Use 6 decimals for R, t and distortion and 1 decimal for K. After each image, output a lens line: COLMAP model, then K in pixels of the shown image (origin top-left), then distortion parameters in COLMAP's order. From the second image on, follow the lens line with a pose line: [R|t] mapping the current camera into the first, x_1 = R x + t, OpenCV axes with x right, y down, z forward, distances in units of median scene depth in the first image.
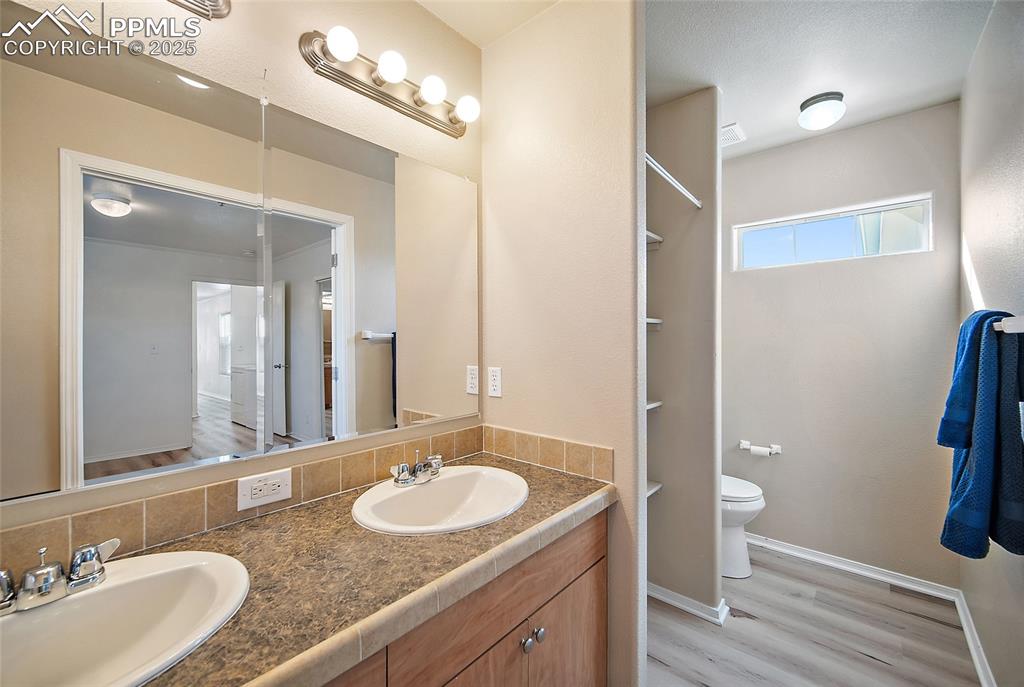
lens RADIAL K [[412.3, 0, 511.4], [0, 412.3, 335.0], [0, 0, 1]] dist [0.007998, 0.000049]
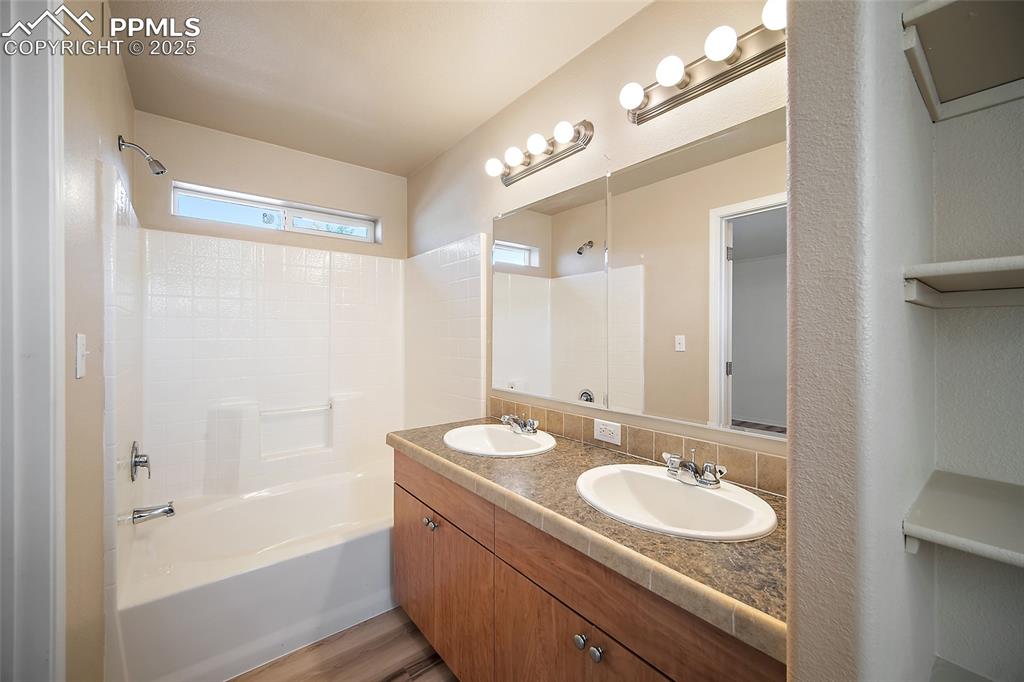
lens RADIAL K [[404.5, 0, 501.1], [0, 404.5, 339.5], [0, 0, 1]] dist [0.000958, 0.000094]
pose [[-0.182968, 0.010838, -0.983059, 1.345189], [0.004860, 0.999937, 0.010120, 0.033929], [0.983107, -0.002926, -0.183010, 1.327548]]
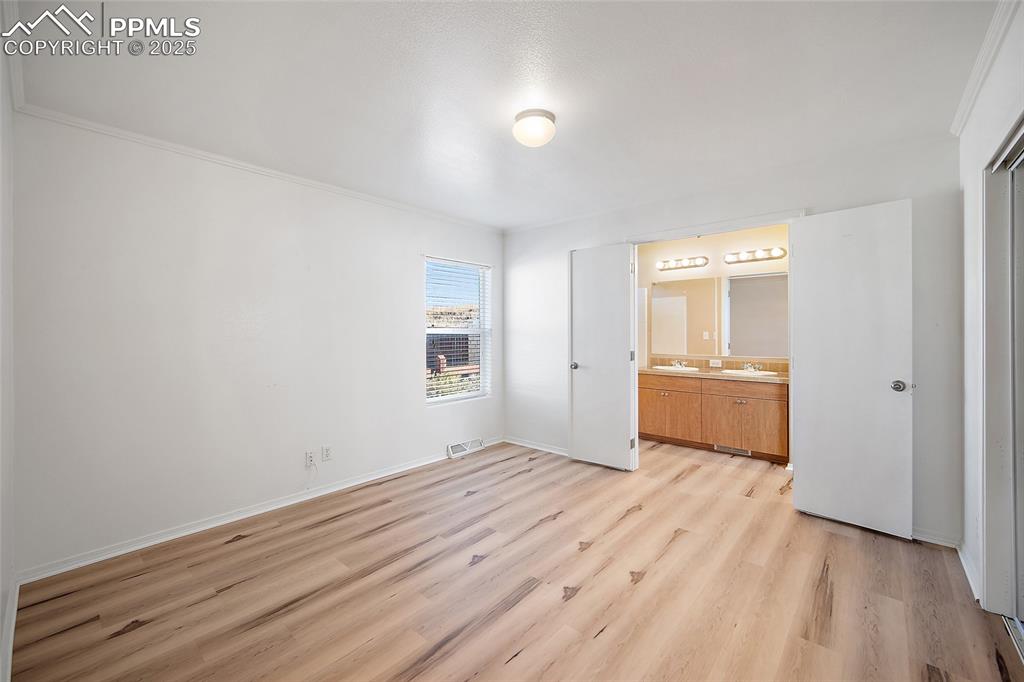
lens RADIAL K [[409.6, 0, 509.7], [0, 409.6, 330.2], [0, 0, 1]] dist [-0.001149, -0.000284]
pose [[-0.007548, -0.010971, -0.999911, 5.626148], [0.003183, 0.999934, -0.010996, 0.090002], [0.999966, -0.003266, -0.007512, -1.723024]]
